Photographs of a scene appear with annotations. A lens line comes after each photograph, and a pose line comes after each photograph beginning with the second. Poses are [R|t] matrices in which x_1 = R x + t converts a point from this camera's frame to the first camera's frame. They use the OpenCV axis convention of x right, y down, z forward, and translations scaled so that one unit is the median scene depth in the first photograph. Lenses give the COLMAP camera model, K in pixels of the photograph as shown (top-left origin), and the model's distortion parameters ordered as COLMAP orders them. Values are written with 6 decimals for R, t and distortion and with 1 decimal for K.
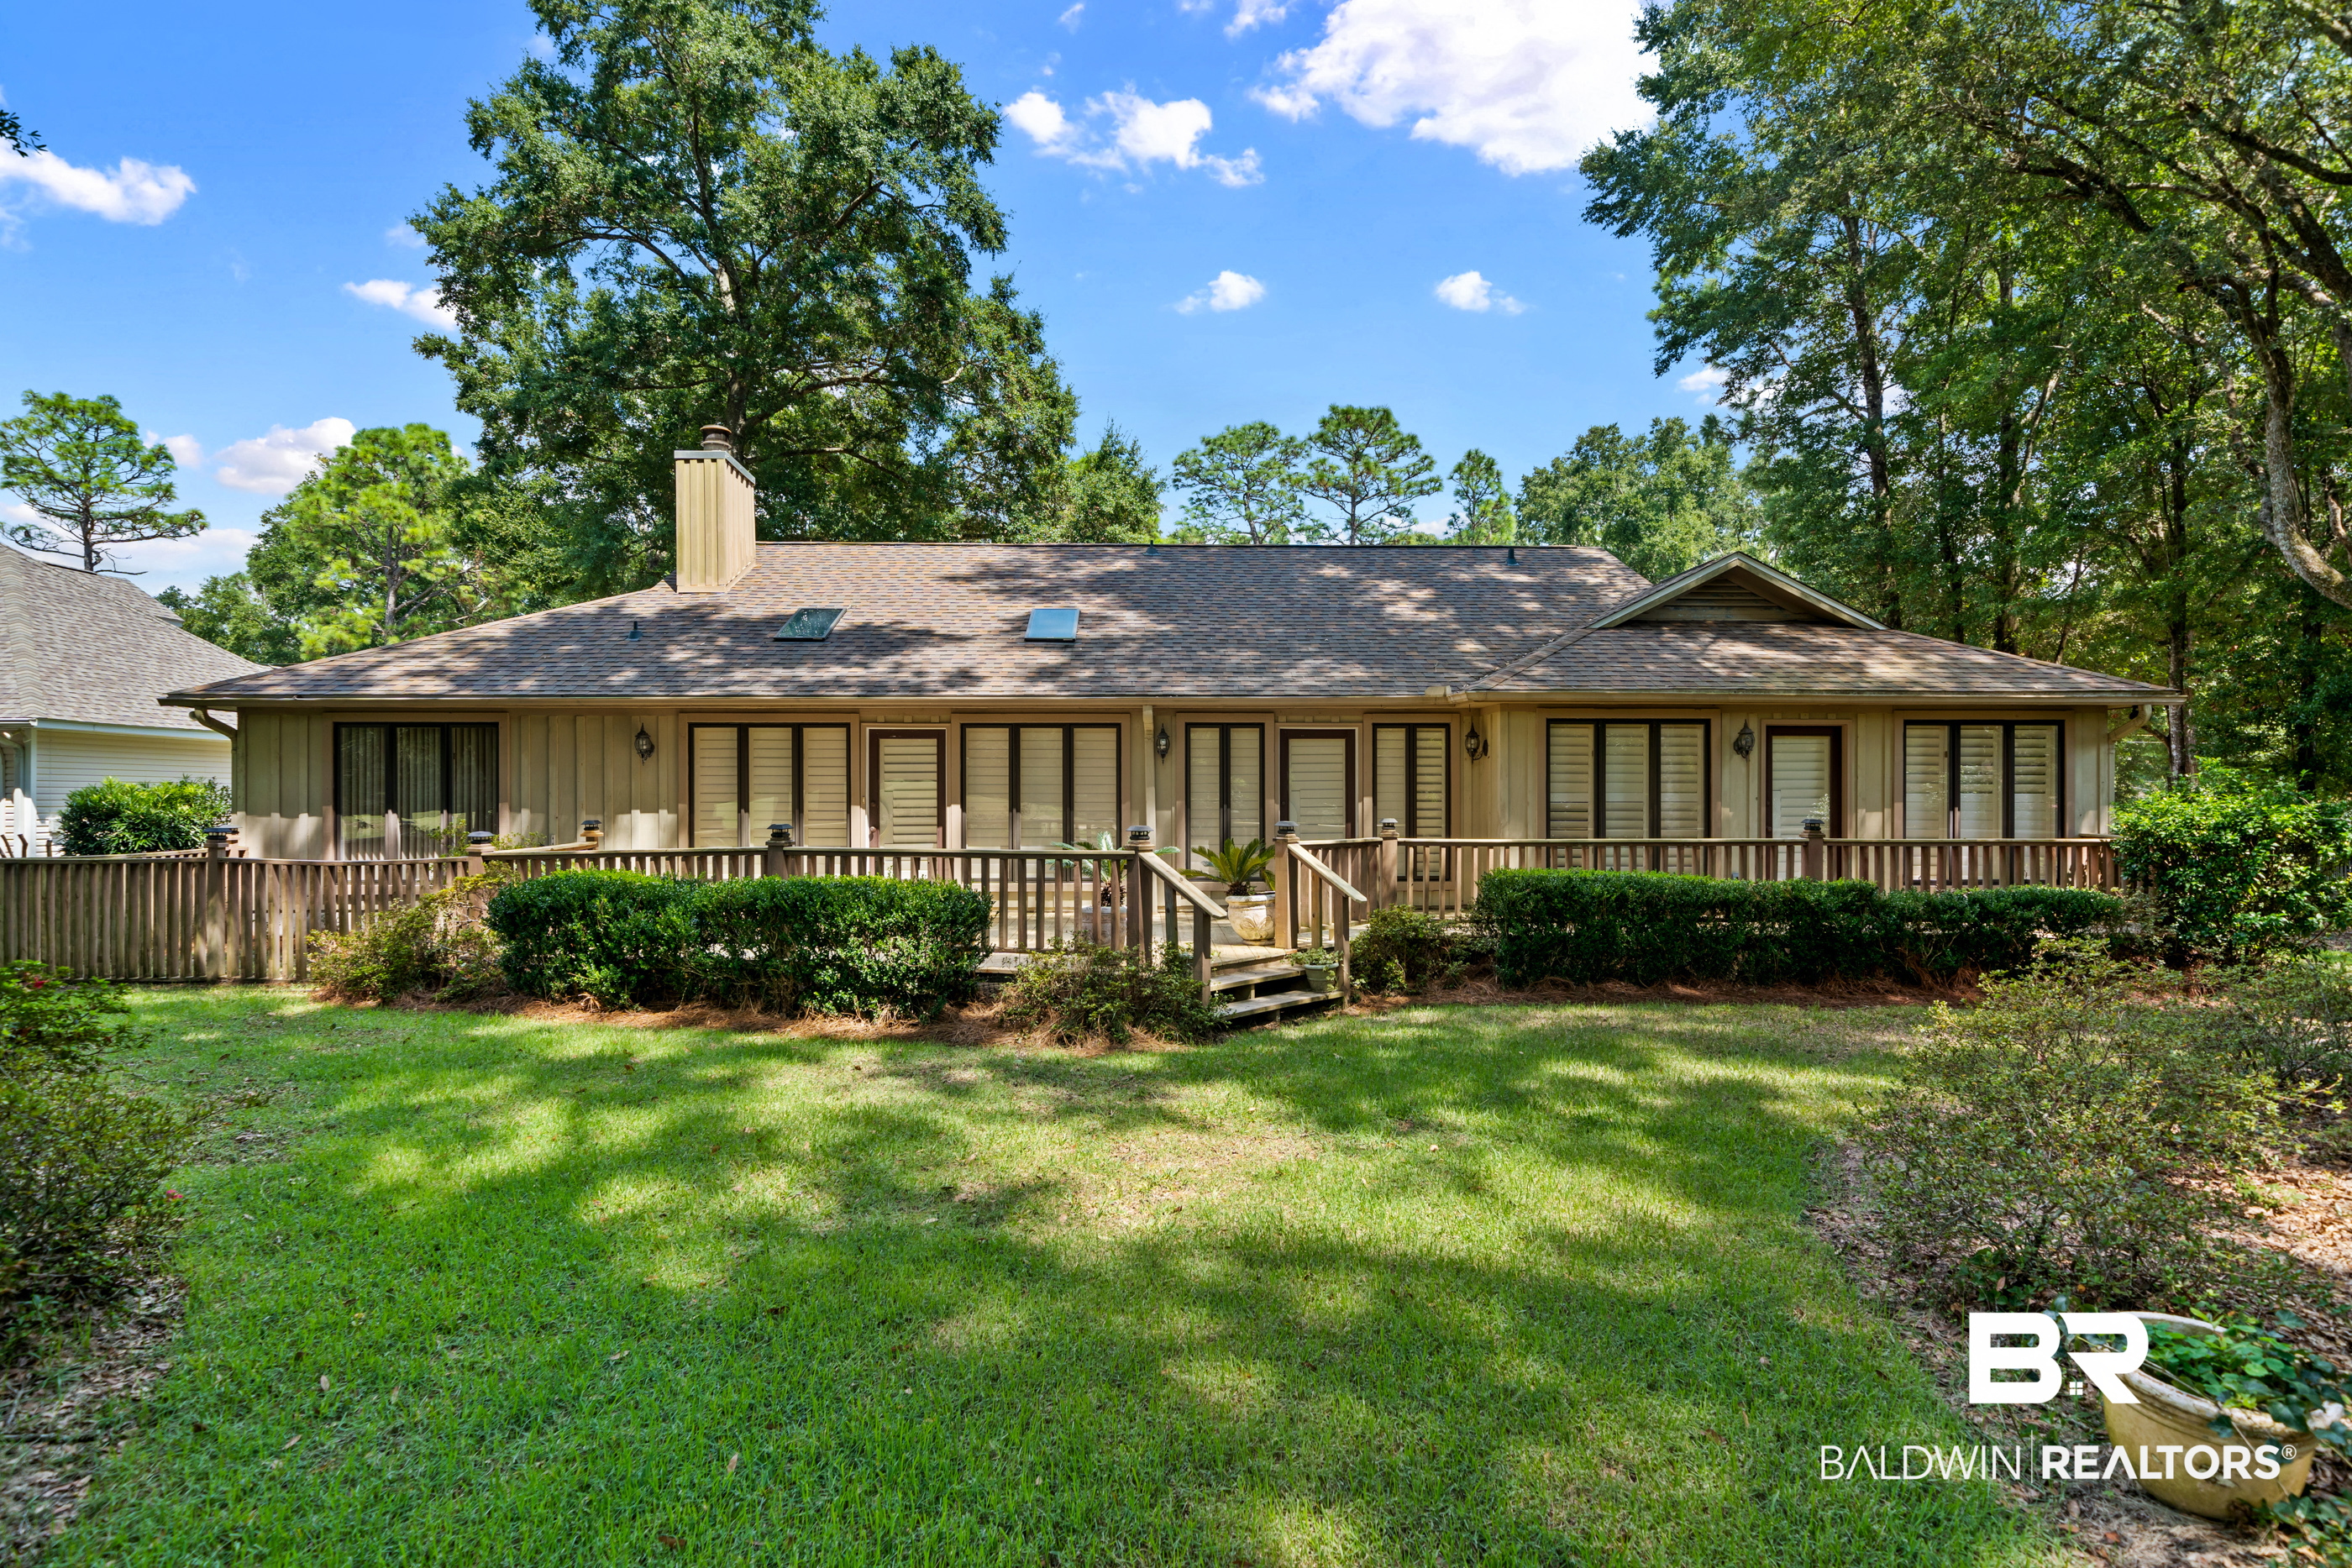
lens RADIAL K [[1202.6, 0, 1173.1], [0, 1202.6, 786.8], [0, 0, 1]] dist [0.011858, 0.000001]
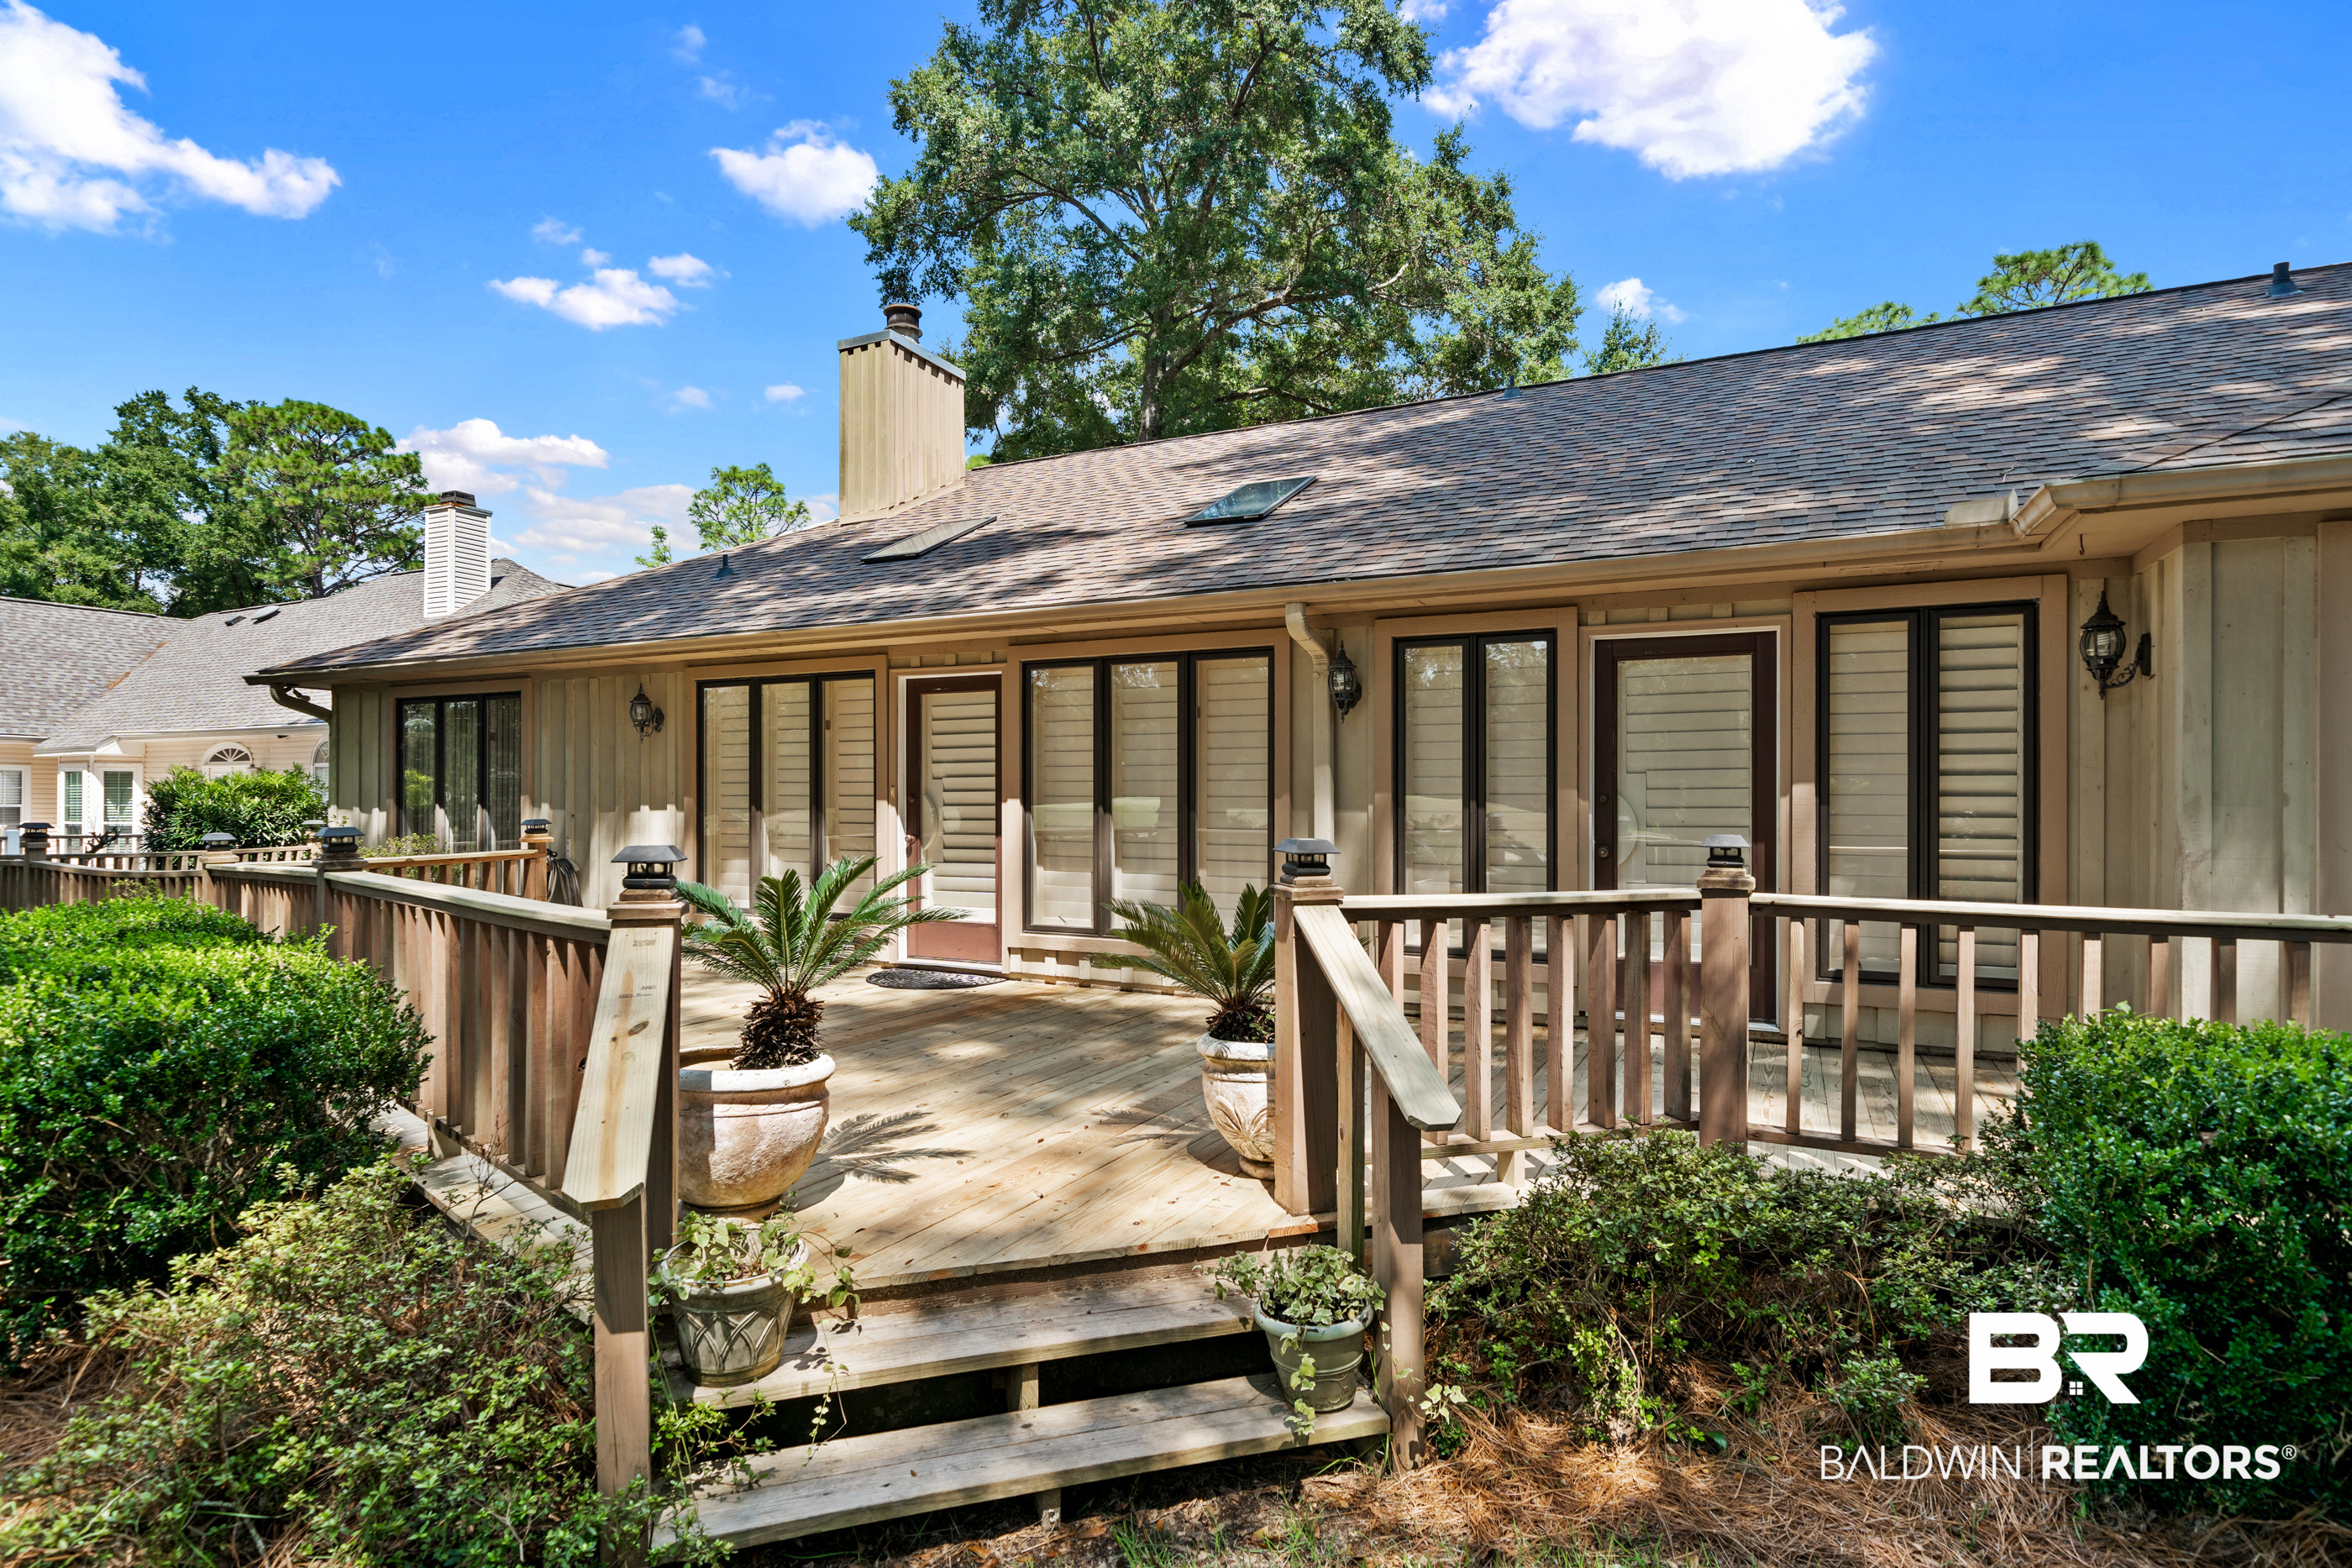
lens RADIAL K [[1202.6, 0, 1180.5], [0, 1202.6, 791.2], [0, 0, 1]] dist [0.011858, 0.000001]
pose [[0.881043, -0.000845, -0.473035, 0.167806], [0.000118, 0.999999, -0.001568, 0.011586], [0.473036, 0.001325, 0.881042, 0.505211]]
